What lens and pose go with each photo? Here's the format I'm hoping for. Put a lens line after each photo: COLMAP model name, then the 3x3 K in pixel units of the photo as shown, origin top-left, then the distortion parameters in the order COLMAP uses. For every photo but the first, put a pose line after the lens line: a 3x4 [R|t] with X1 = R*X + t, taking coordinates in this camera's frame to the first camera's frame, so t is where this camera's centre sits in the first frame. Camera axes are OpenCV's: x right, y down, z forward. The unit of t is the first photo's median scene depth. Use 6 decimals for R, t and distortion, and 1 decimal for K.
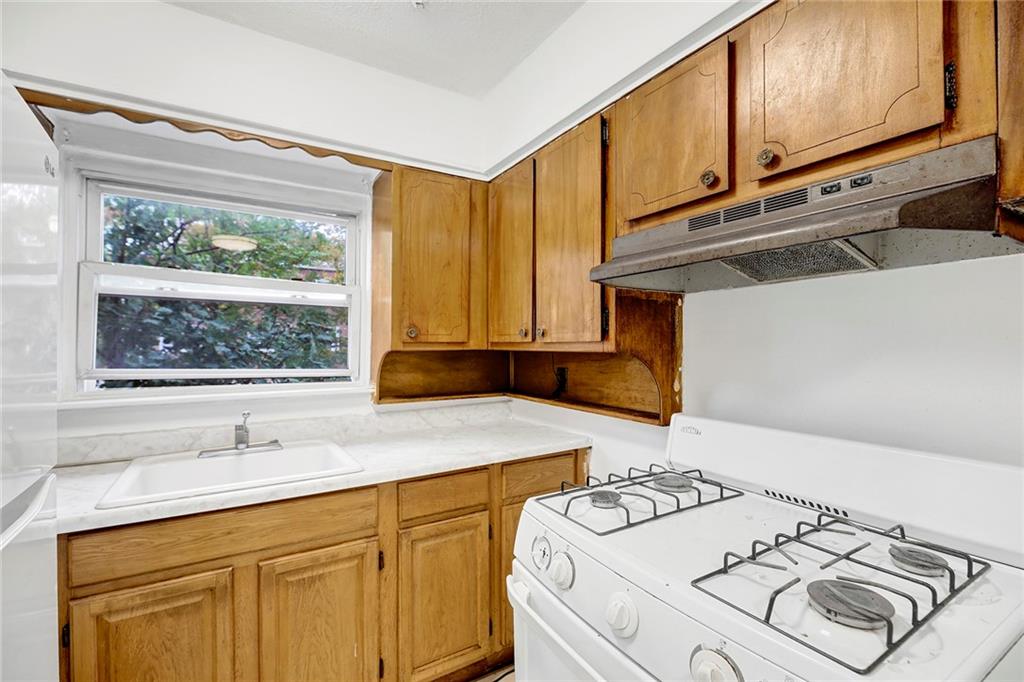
lens RADIAL K [[452.1, 0, 513.7], [0, 452.1, 344.7], [0, 0, 1]] dist [-0.014201, -0.000447]
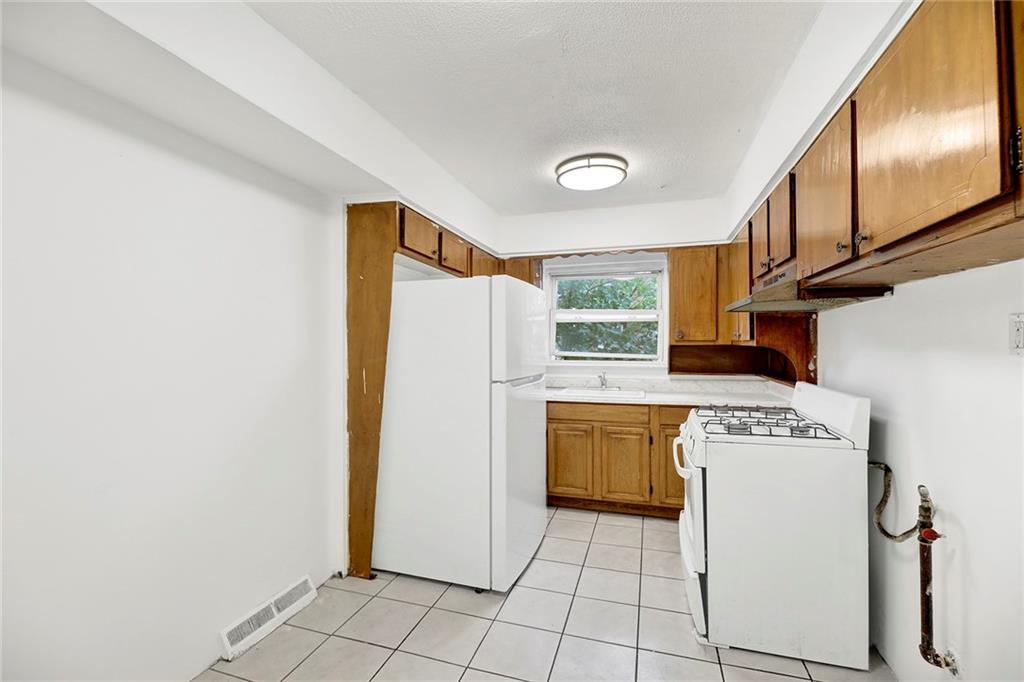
lens RADIAL K [[452.1, 0, 514.0], [0, 452.1, 340.4], [0, 0, 1]] dist [-0.014201, -0.000447]
pose [[0.661170, -0.001564, -0.750234, 0.875896], [0.000887, 0.999999, -0.001303, -0.004959], [0.750235, 0.000196, 0.661171, -0.915798]]
